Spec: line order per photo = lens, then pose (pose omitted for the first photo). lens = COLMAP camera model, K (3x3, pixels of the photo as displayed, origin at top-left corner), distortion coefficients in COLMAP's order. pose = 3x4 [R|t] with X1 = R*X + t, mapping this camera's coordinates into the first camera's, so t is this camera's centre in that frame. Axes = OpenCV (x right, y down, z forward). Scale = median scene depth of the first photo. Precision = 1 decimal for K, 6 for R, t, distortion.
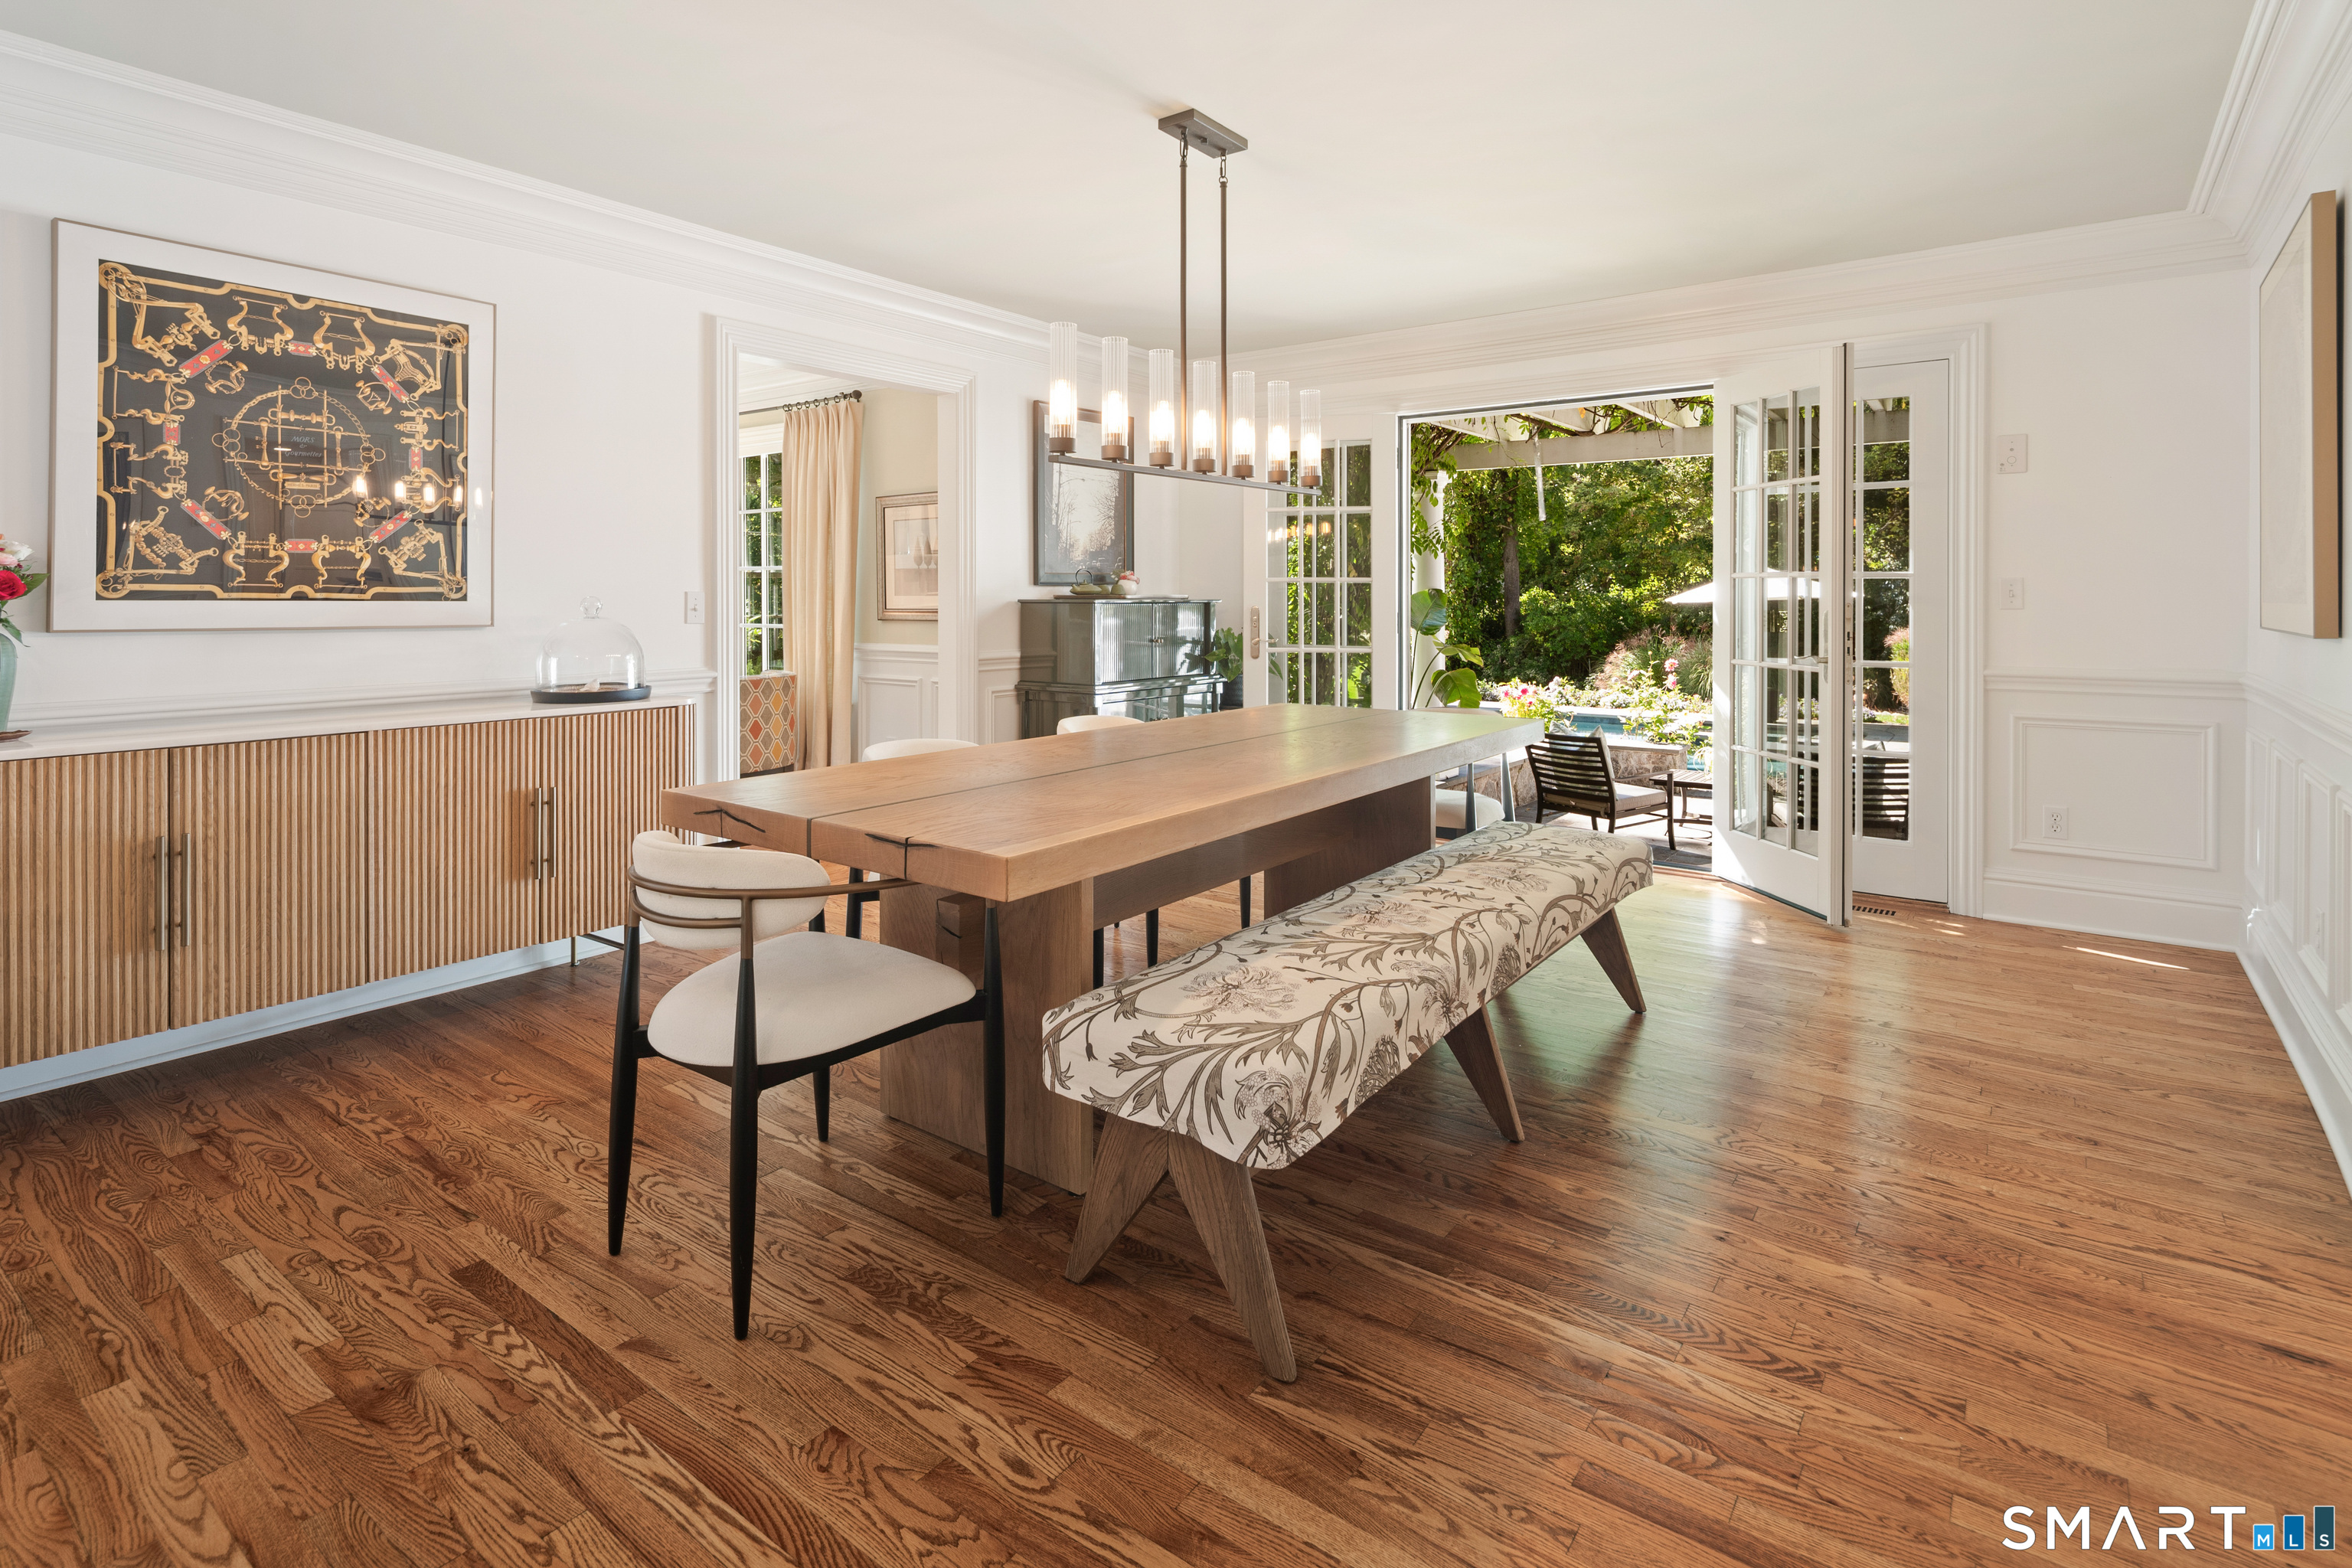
lens RADIAL K [[1174.7, 0, 1181.3], [0, 1174.7, 603.5], [0, 0, 1]] dist [0.001506, -0.000551]
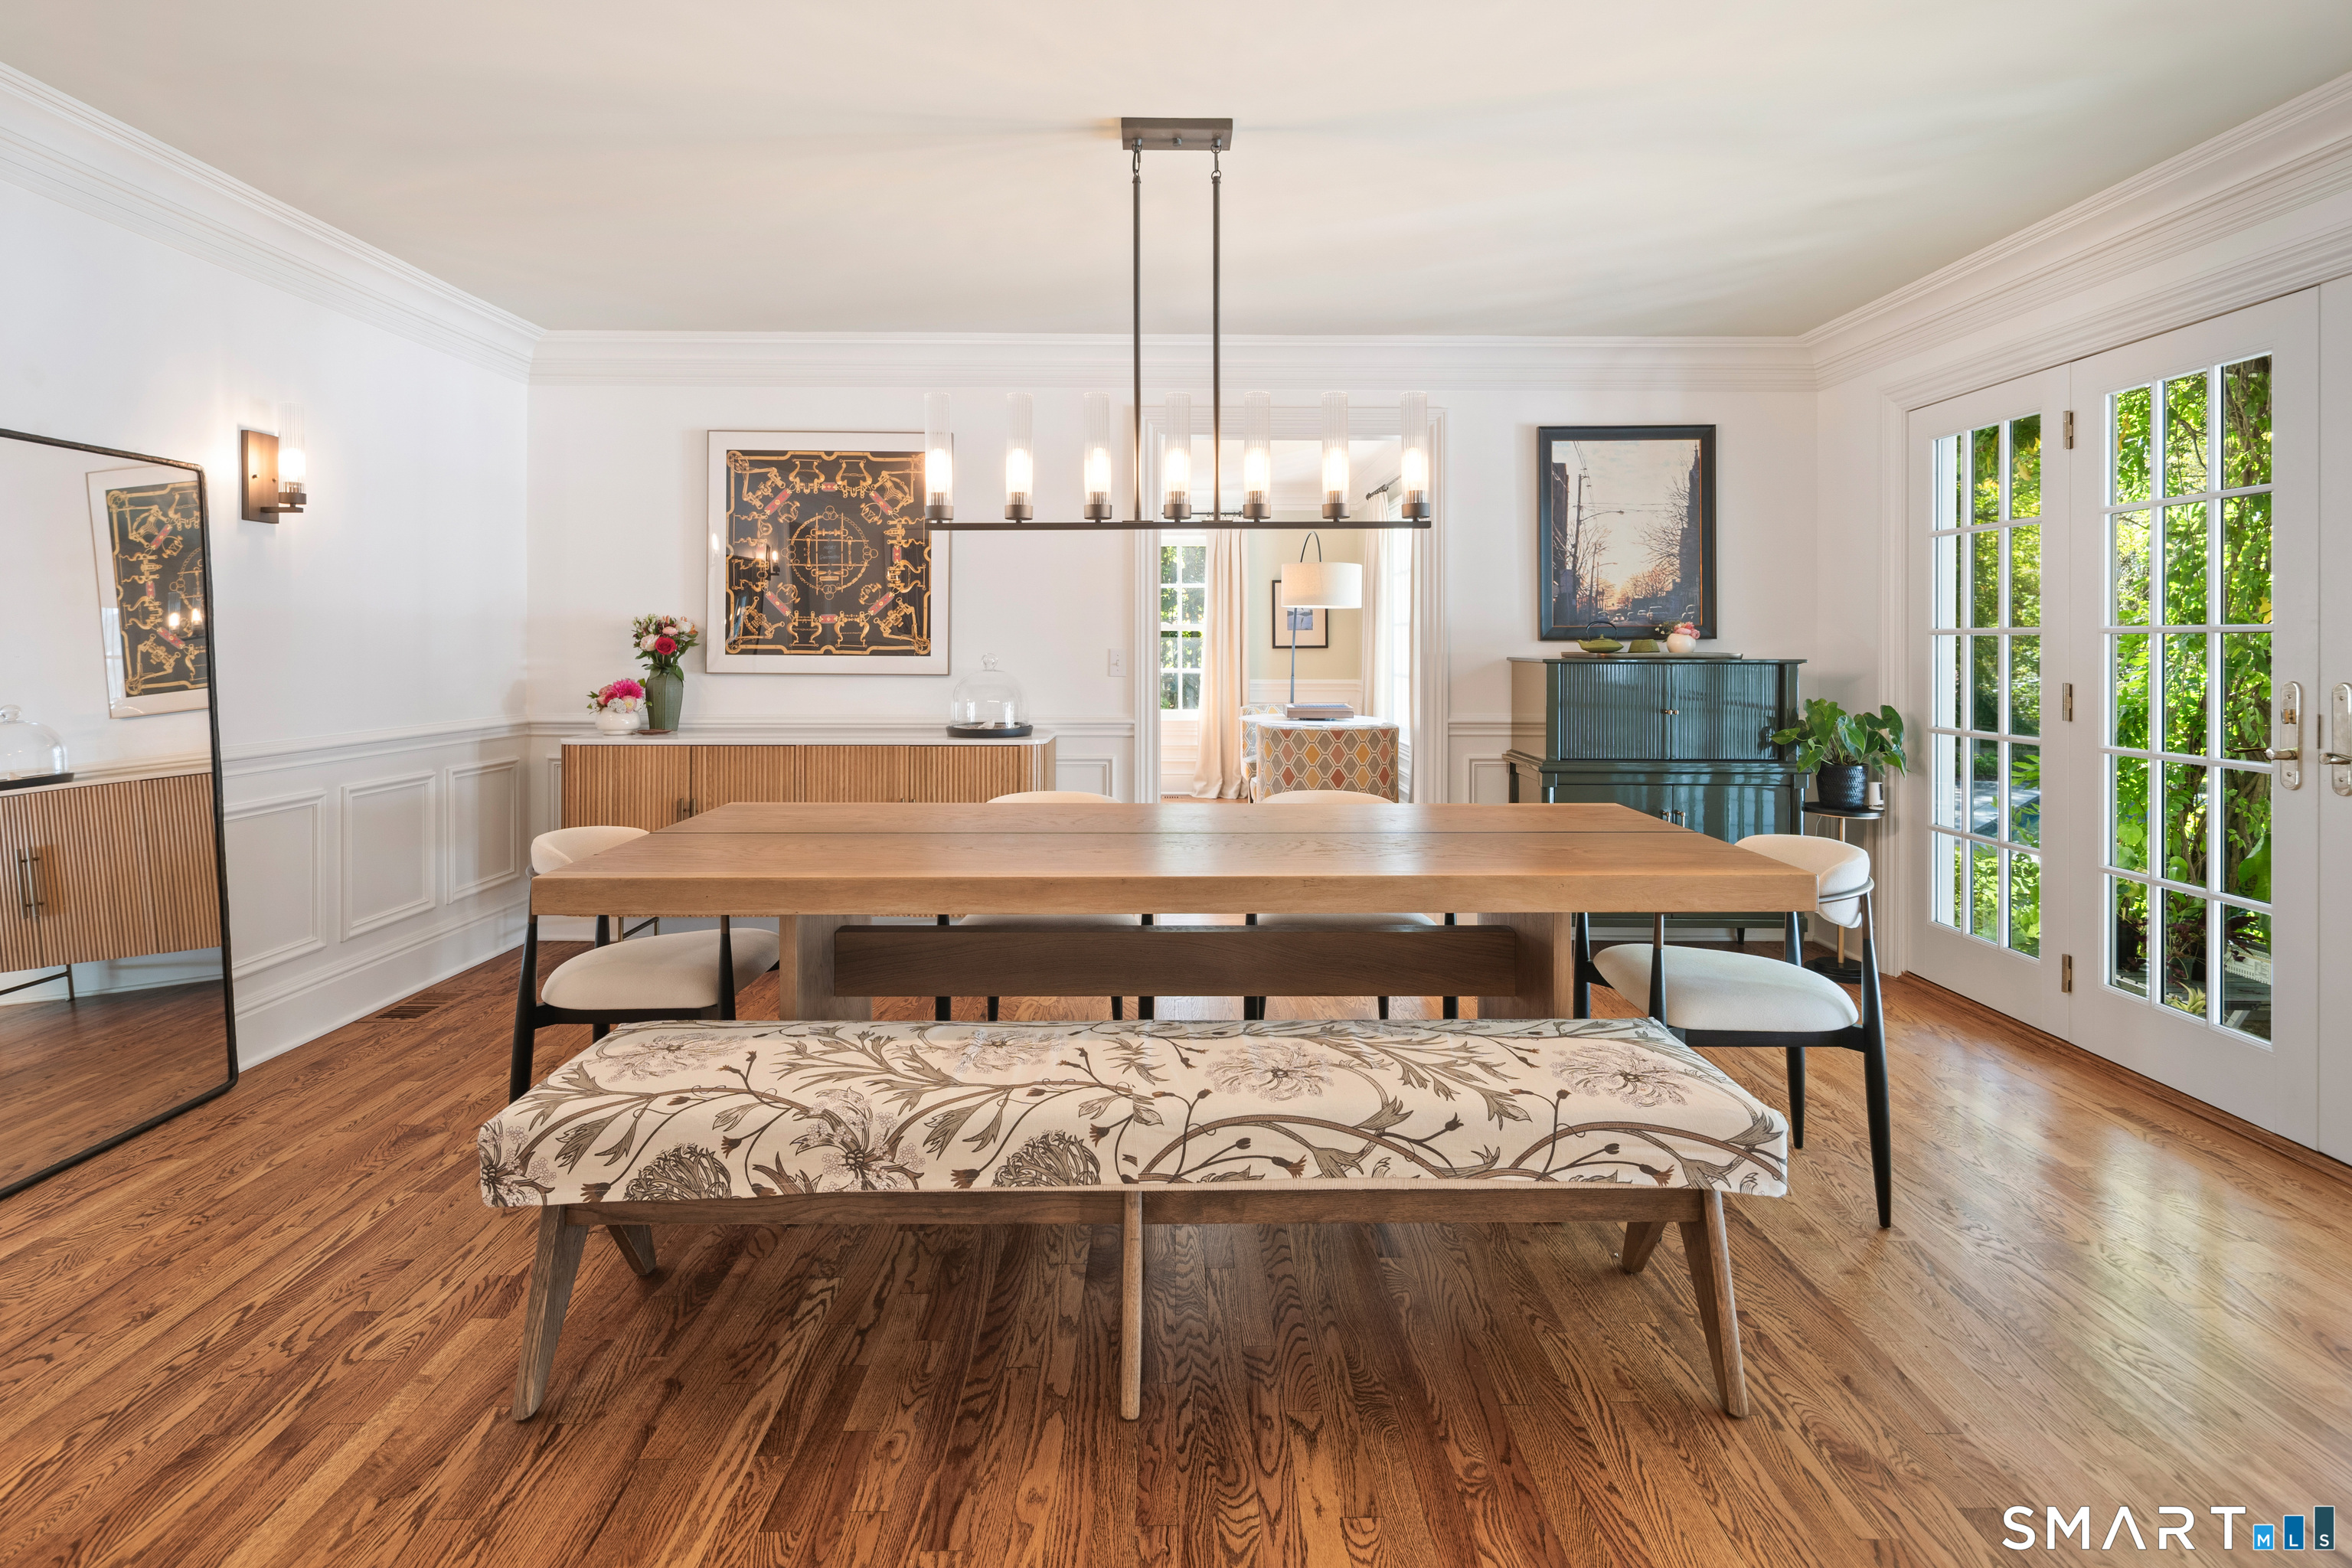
lens RADIAL K [[1165.4, 0, 1166.2], [0, 1165.4, 648.1], [0, 0, 1]] dist [-0.000085, -0.001959]
pose [[0.593551, 0.004316, -0.804785, 0.682241], [-0.006510, 0.999979, 0.000561, -0.015088], [0.804770, 0.004906, 0.593566, 0.456649]]
